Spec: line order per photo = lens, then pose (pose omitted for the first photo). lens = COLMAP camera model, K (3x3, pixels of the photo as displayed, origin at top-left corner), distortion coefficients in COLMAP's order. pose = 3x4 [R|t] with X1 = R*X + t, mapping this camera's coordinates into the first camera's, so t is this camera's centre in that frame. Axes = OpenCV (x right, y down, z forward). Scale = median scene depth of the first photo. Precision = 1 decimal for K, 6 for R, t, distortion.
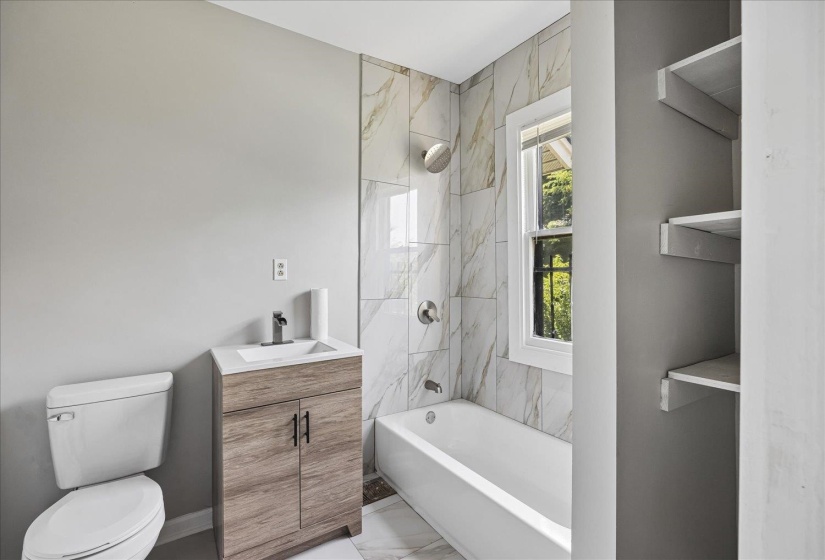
lens RADIAL K [[375.3, 0, 415.1], [0, 375.3, 274.5], [0, 0, 1]] dist [-0.001358, -0.000159]
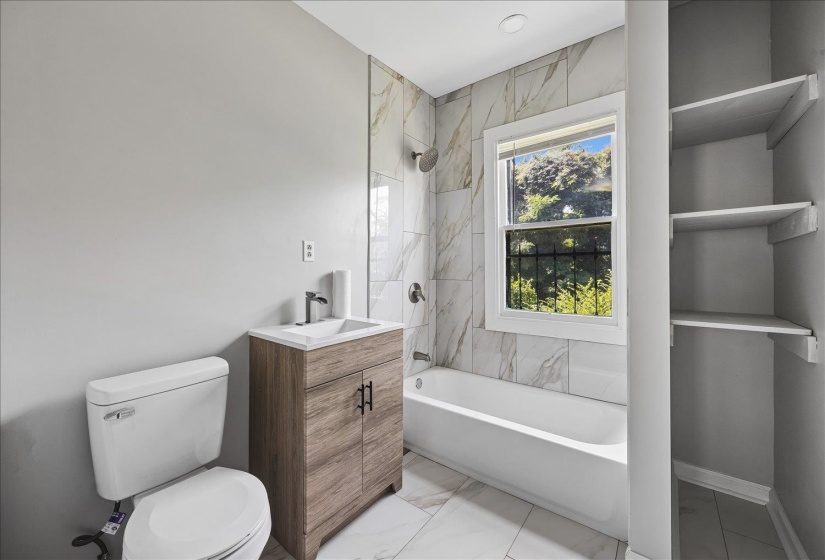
lens RADIAL K [[331.0, 0, 411.6], [0, 331.0, 271.1], [0, 0, 1]] dist [0.009168, 0.000003]
pose [[0.947894, -0.001175, 0.318584, -0.339258], [-0.000590, 0.999985, 0.005441, 0.032008], [-0.318585, -0.005345, 0.947879, 0.047040]]
